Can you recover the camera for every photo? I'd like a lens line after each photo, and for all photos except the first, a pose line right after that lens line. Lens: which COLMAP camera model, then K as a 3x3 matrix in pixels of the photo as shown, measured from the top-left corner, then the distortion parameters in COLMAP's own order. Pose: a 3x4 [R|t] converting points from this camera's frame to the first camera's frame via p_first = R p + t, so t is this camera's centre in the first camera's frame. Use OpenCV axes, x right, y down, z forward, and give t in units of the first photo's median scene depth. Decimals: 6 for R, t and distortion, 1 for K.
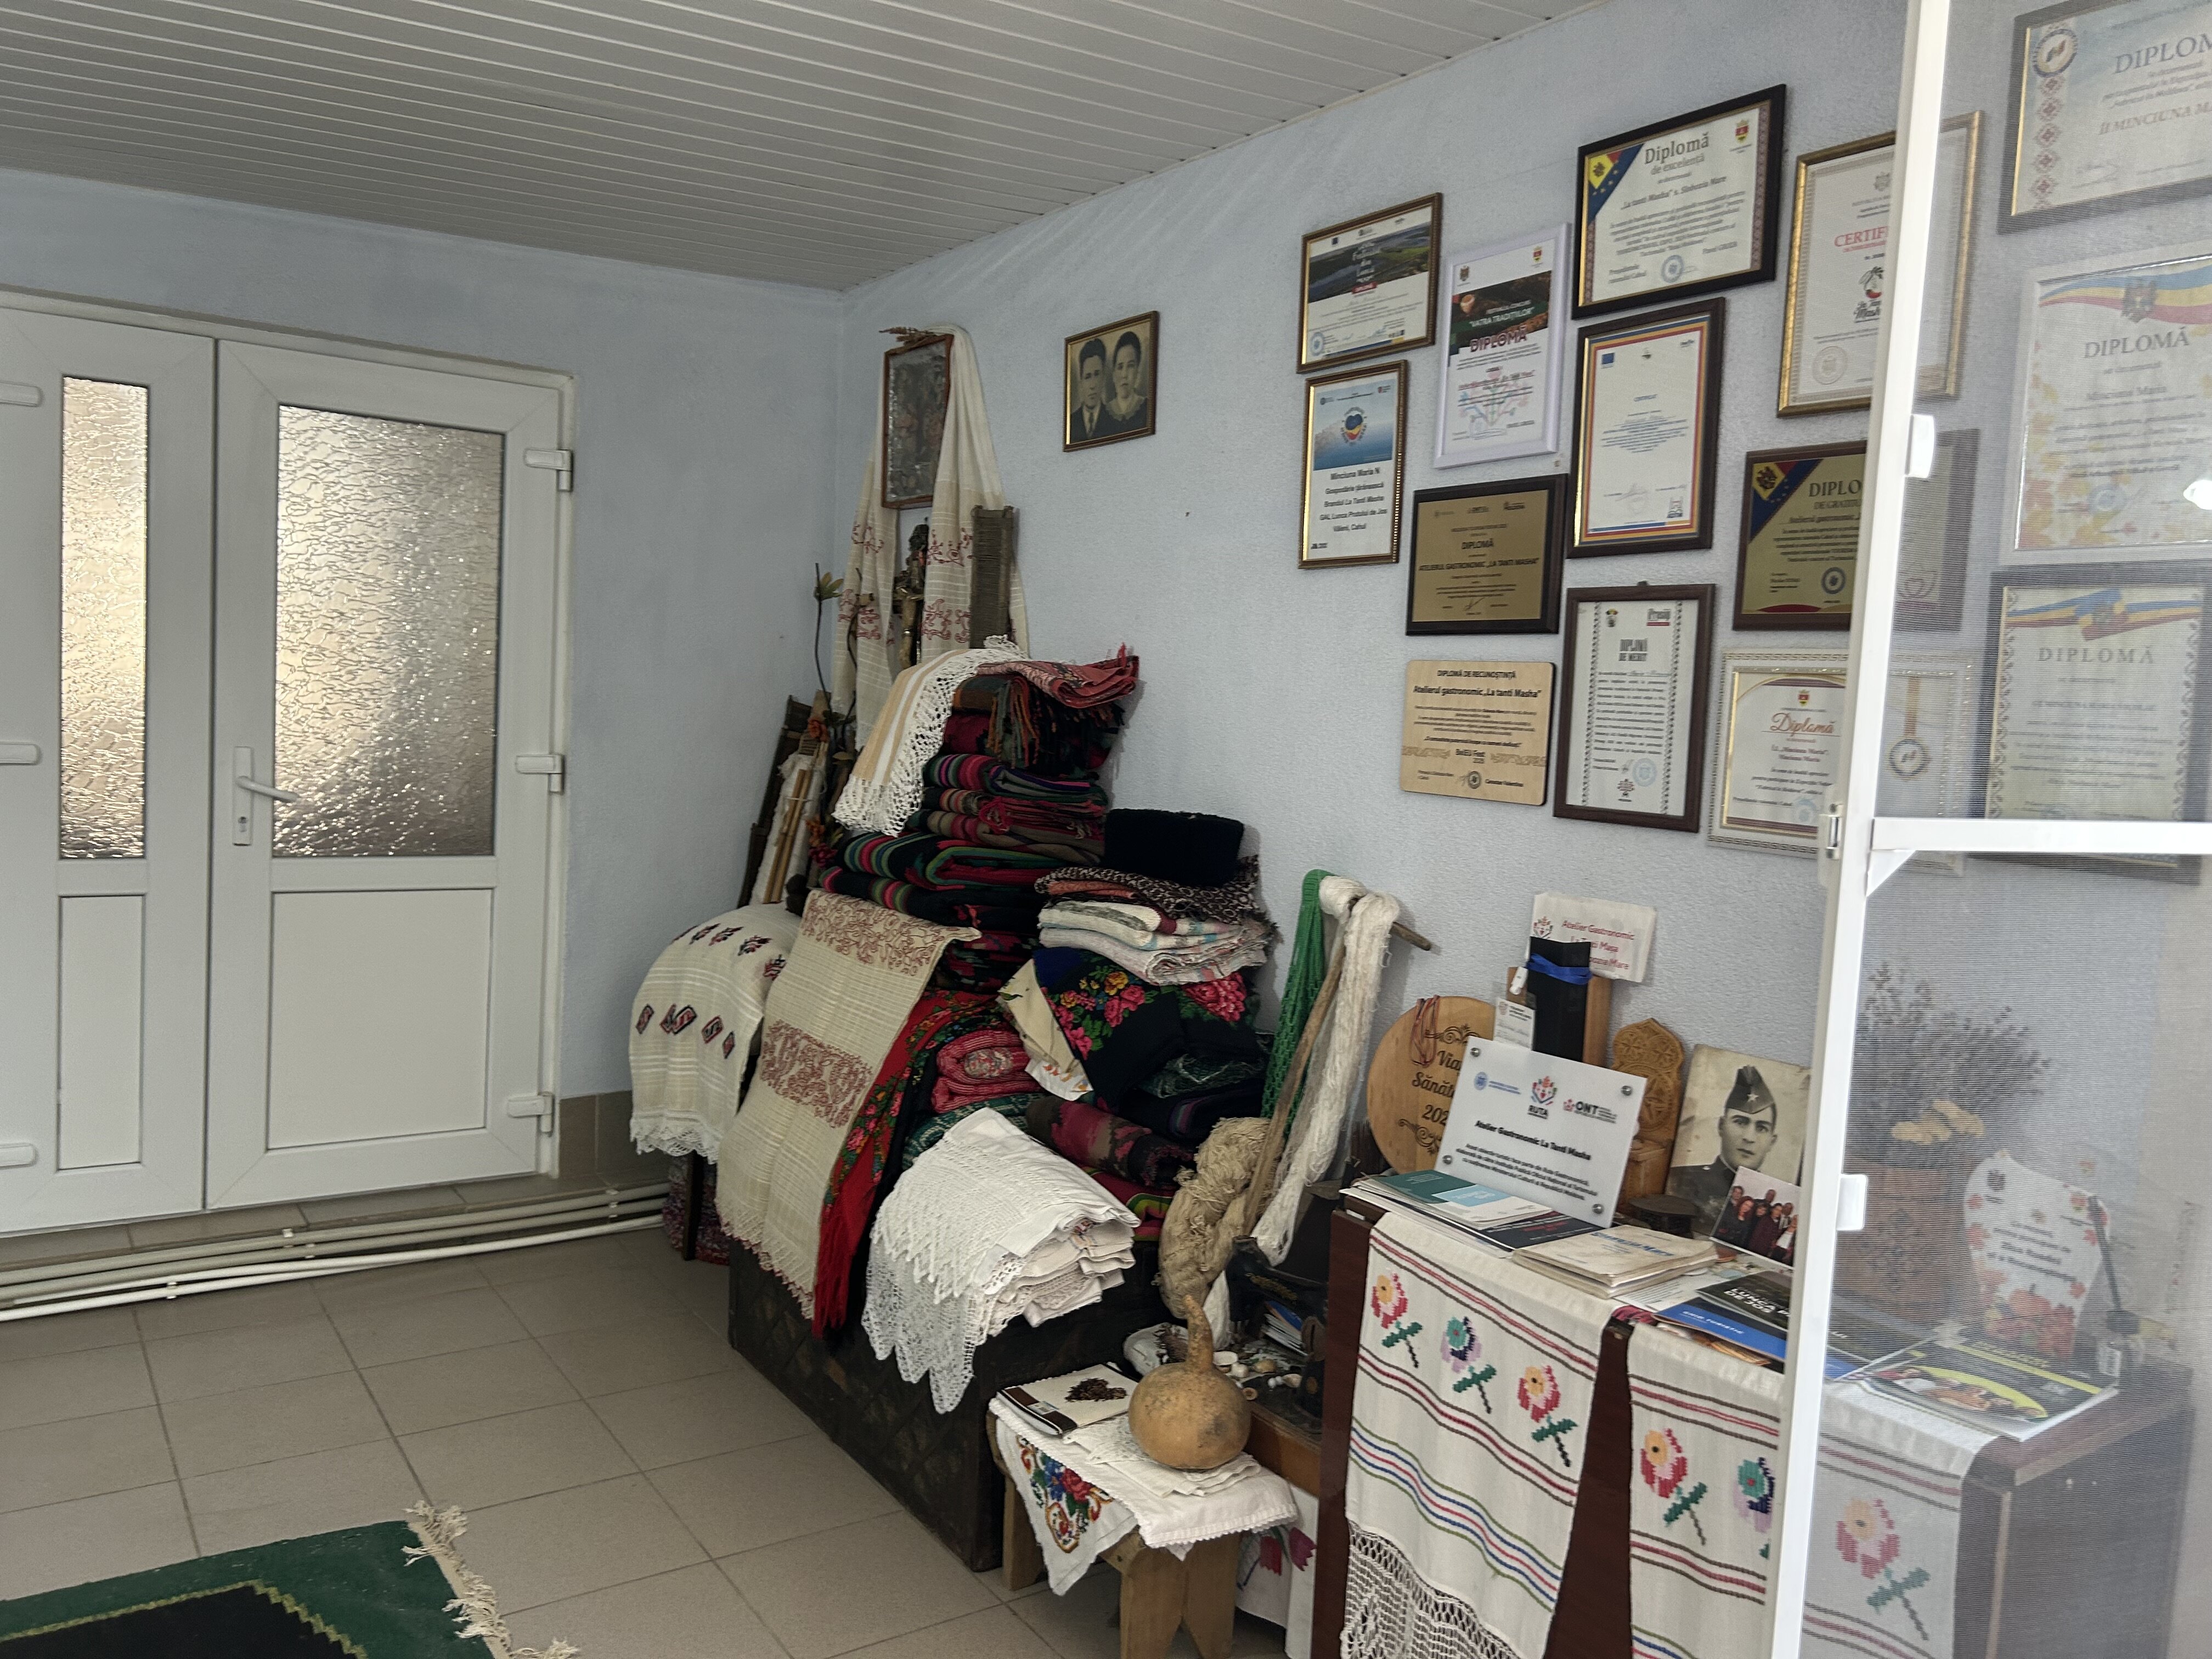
lens RADIAL K [[1666.5, 0, 1106.7], [0, 1666.5, 839.1], [0, 0, 1]] dist [0.008836, 0.002847]
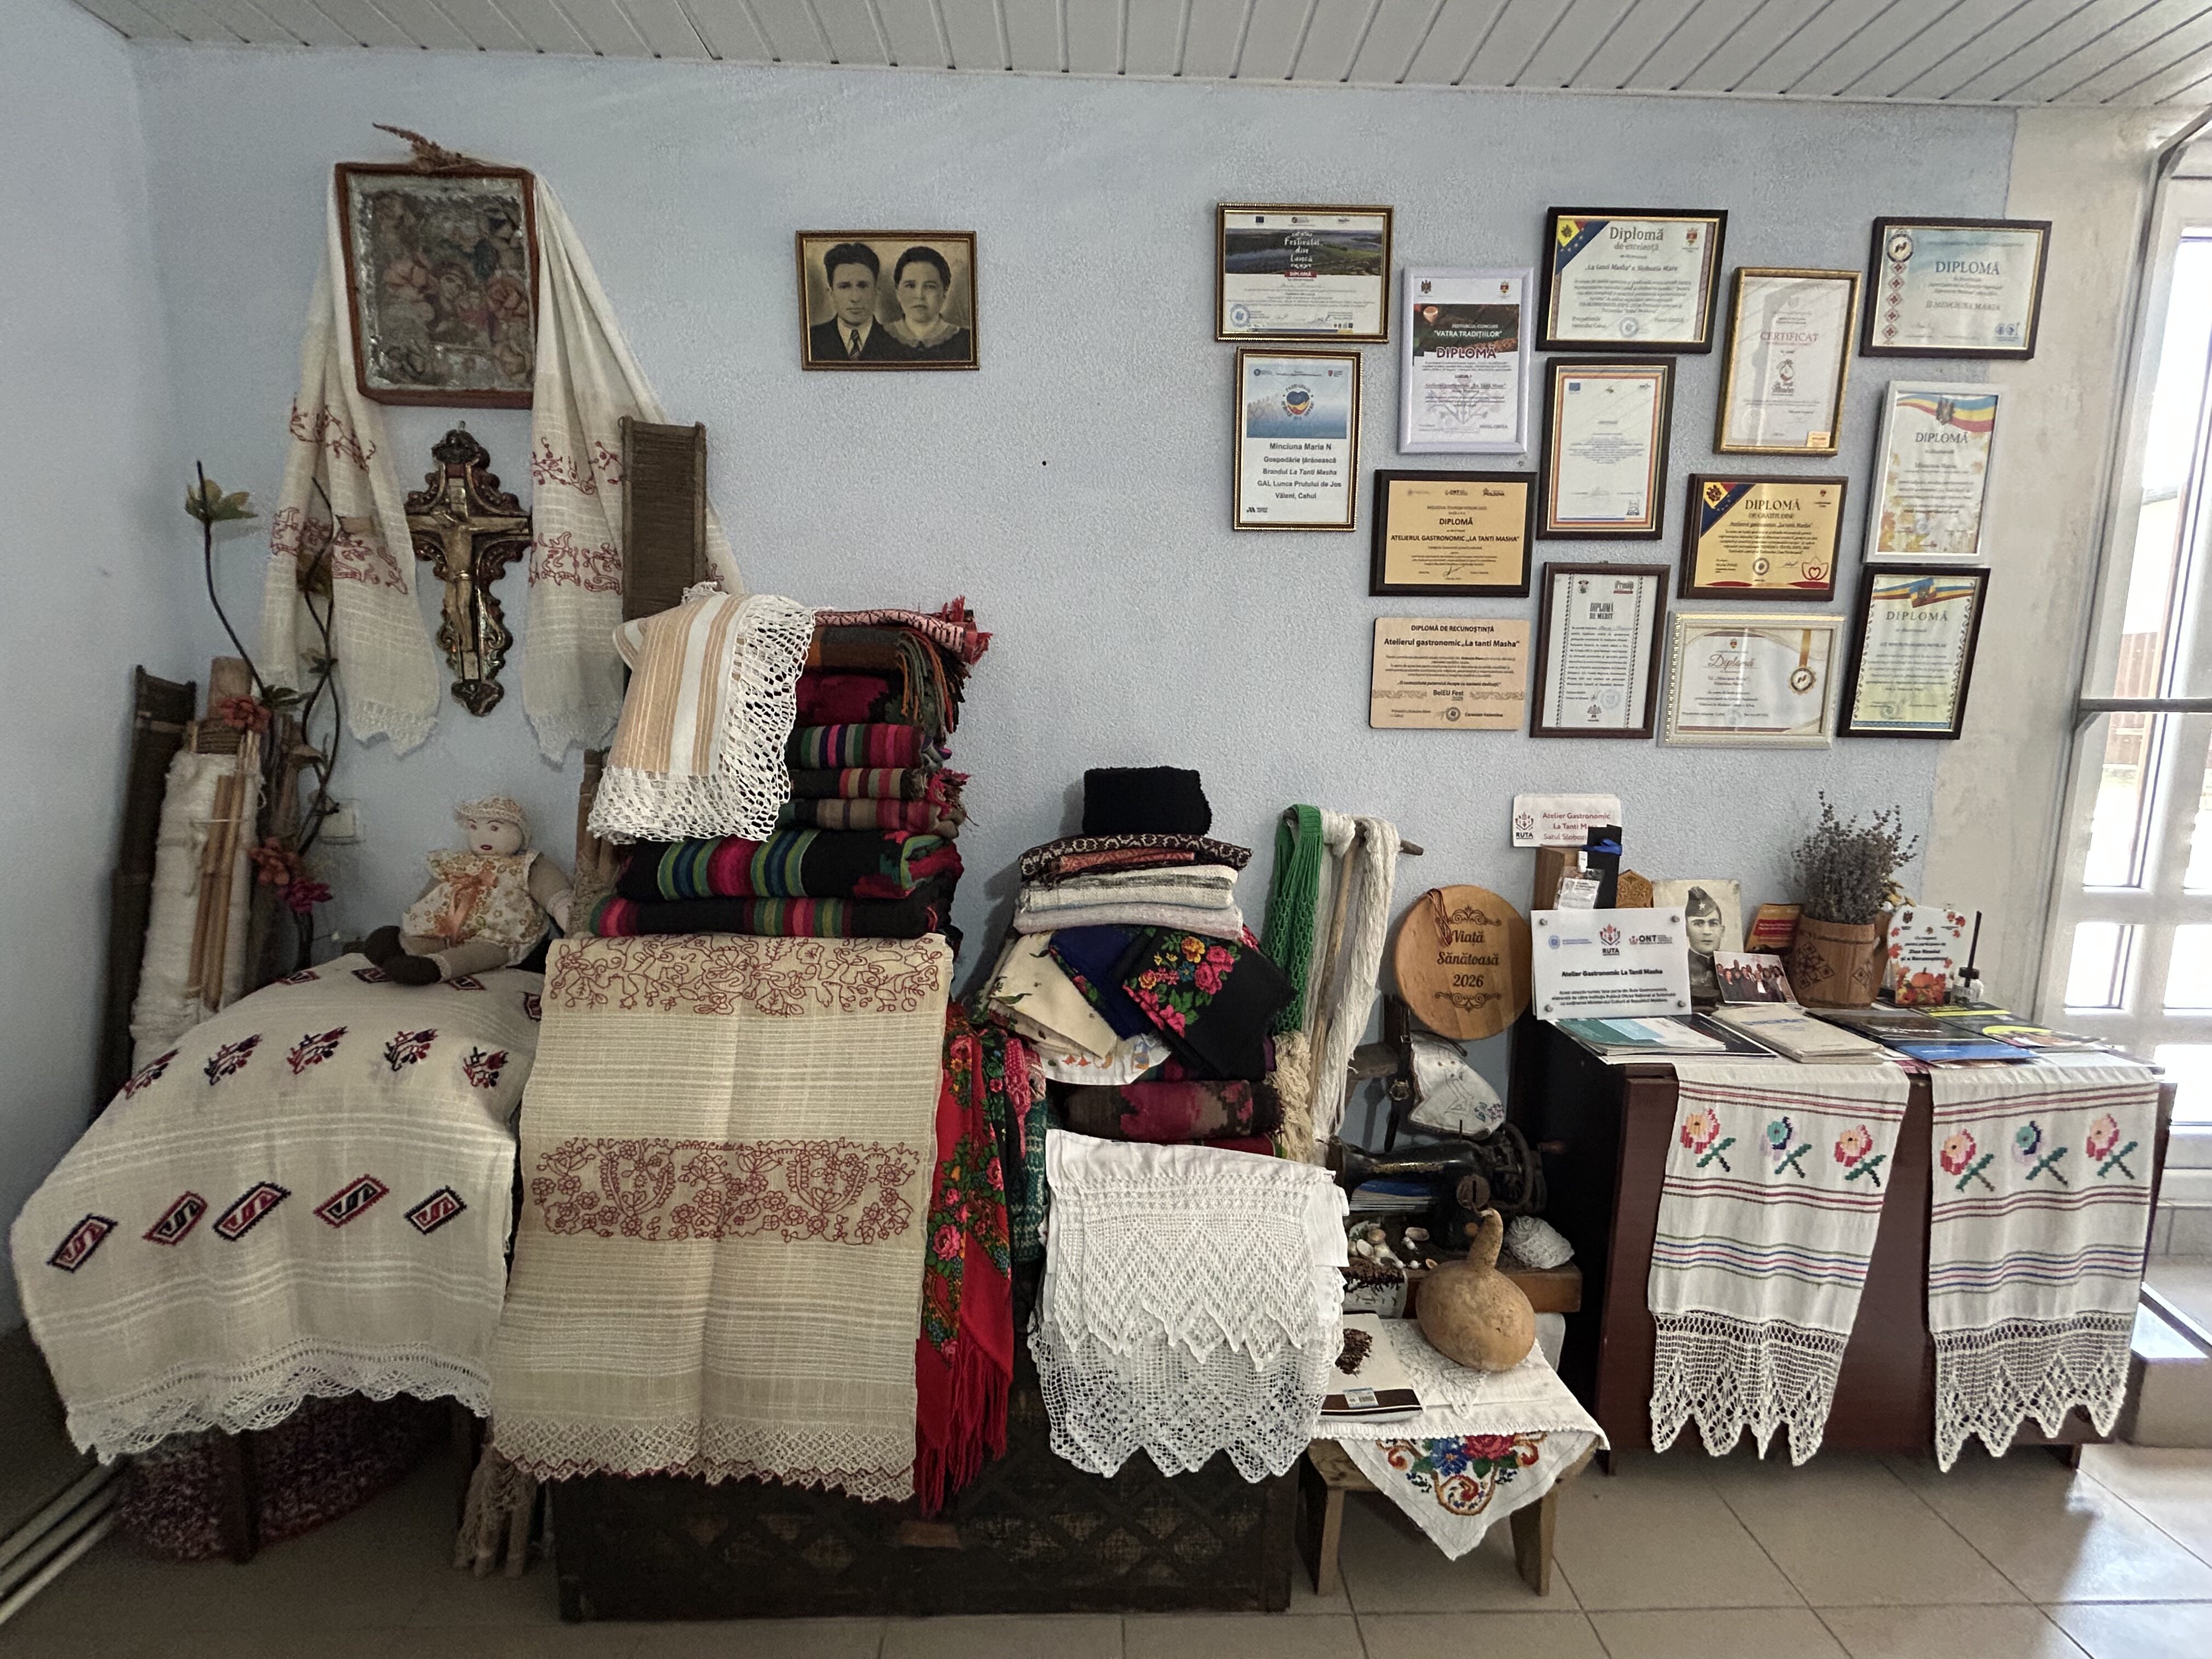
lens RADIAL K [[915.5, 0, 985.9], [0, 915.5, 830.0], [0, 0, 1]] dist [-0.026276, 0.015087]
pose [[0.540350, -0.149625, 0.828030, -0.571862], [0.089350, 0.988702, 0.120351, -0.065582], [-0.836683, 0.008952, 0.547614, 0.956445]]
